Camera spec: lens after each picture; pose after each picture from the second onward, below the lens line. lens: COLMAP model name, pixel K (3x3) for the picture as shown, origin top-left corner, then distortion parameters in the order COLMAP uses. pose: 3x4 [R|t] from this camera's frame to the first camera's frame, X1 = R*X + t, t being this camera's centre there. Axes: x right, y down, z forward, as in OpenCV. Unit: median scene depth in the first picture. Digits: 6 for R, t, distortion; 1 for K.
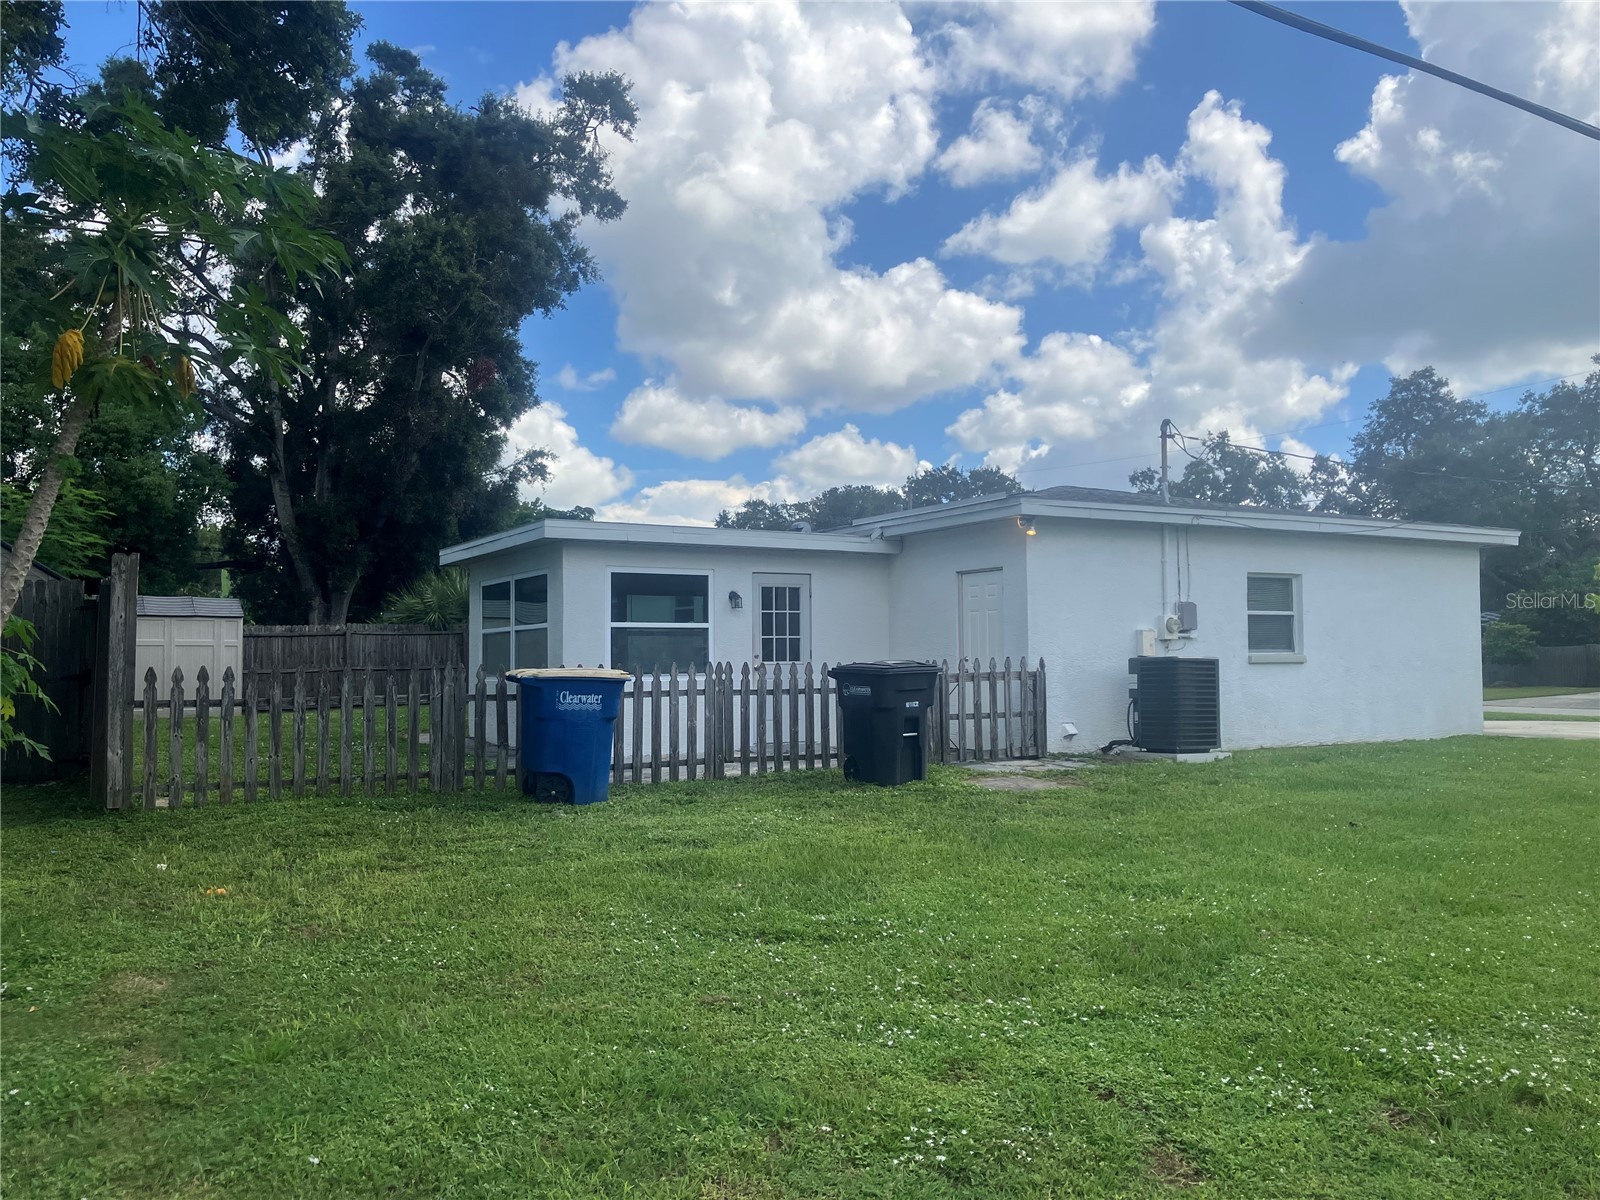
lens RADIAL K [[1325.5, 0, 803.2], [0, 1325.5, 591.8], [0, 0, 1]] dist [0.002958, -0.032313]
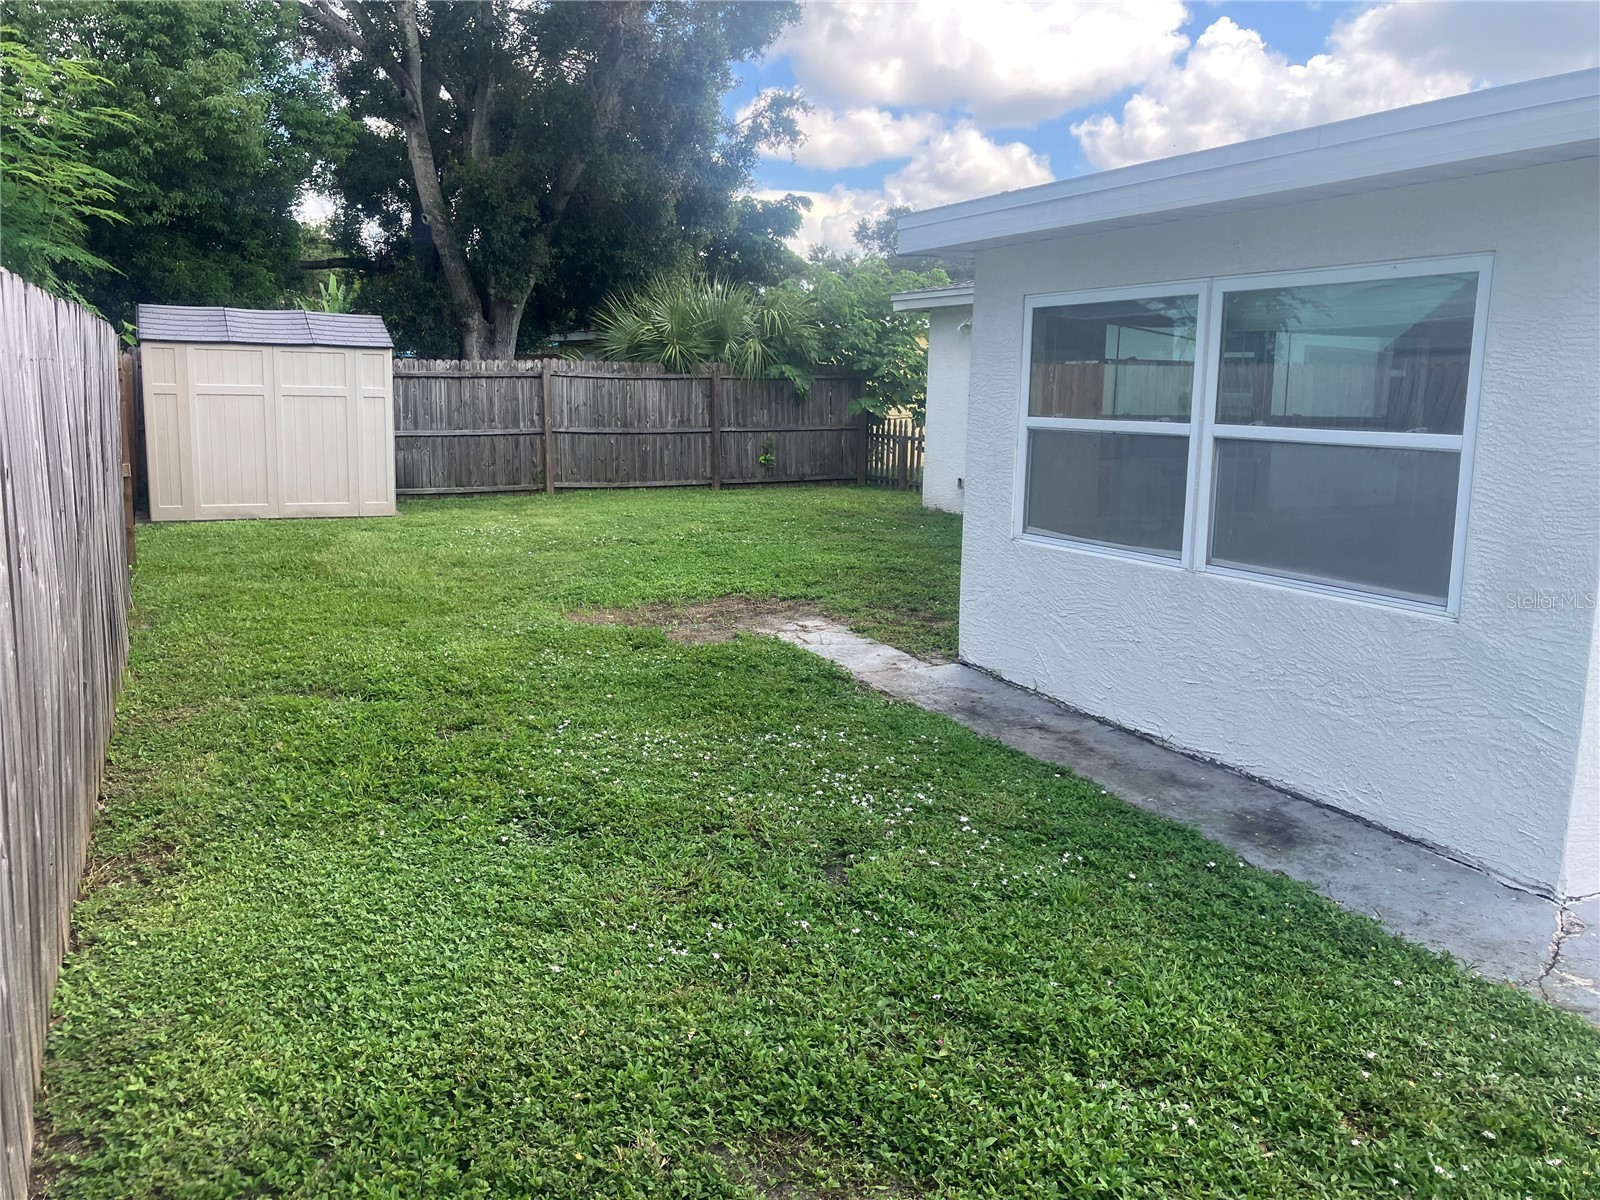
lens RADIAL K [[1325.5, 0, 805.7], [0, 1325.5, 602.8], [0, 0, 1]] dist [0.002958, -0.032313]
pose [[0.997572, 0.035468, -0.059942, -0.176295], [-0.021766, 0.976278, 0.215426, -0.001408], [0.066161, -0.213598, 0.974679, 0.364915]]
